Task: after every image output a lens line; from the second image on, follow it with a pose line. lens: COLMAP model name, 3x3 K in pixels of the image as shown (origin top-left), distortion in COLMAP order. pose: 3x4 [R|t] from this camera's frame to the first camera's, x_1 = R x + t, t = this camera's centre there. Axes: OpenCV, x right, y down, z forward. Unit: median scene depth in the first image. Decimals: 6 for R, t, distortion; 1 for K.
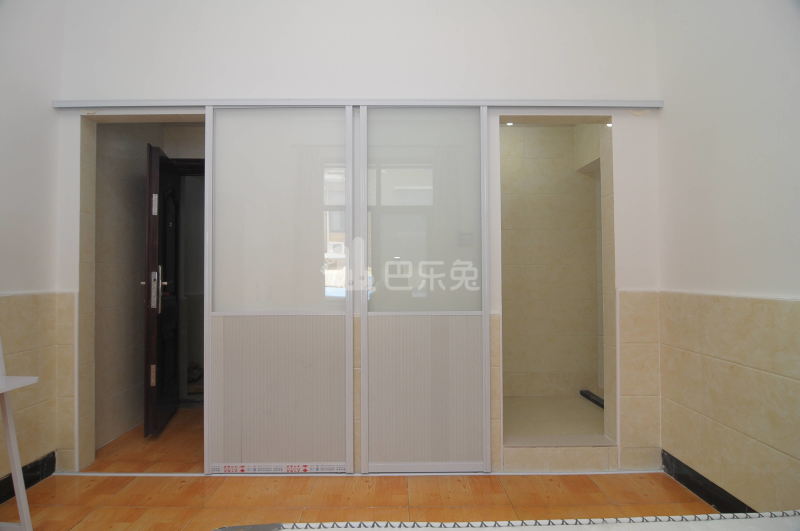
lens RADIAL K [[427.2, 0, 400.0], [0, 427.2, 265.5], [0, 0, 1]] dist [-0.022855, -0.000269]
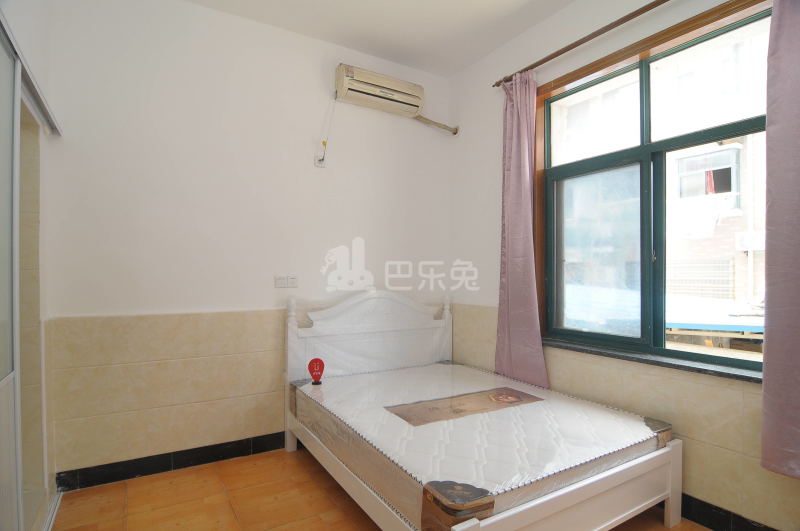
lens RADIAL K [[438.8, 0, 400.0], [0, 438.8, 265.5], [0, 0, 1]] dist [-0.000749, -0.038529]
pose [[-0.533041, 0.020274, 0.845846, -0.729446], [-0.015077, 0.999327, -0.033455, -0.043795], [-0.845955, -0.030586, -0.532376, 0.907225]]
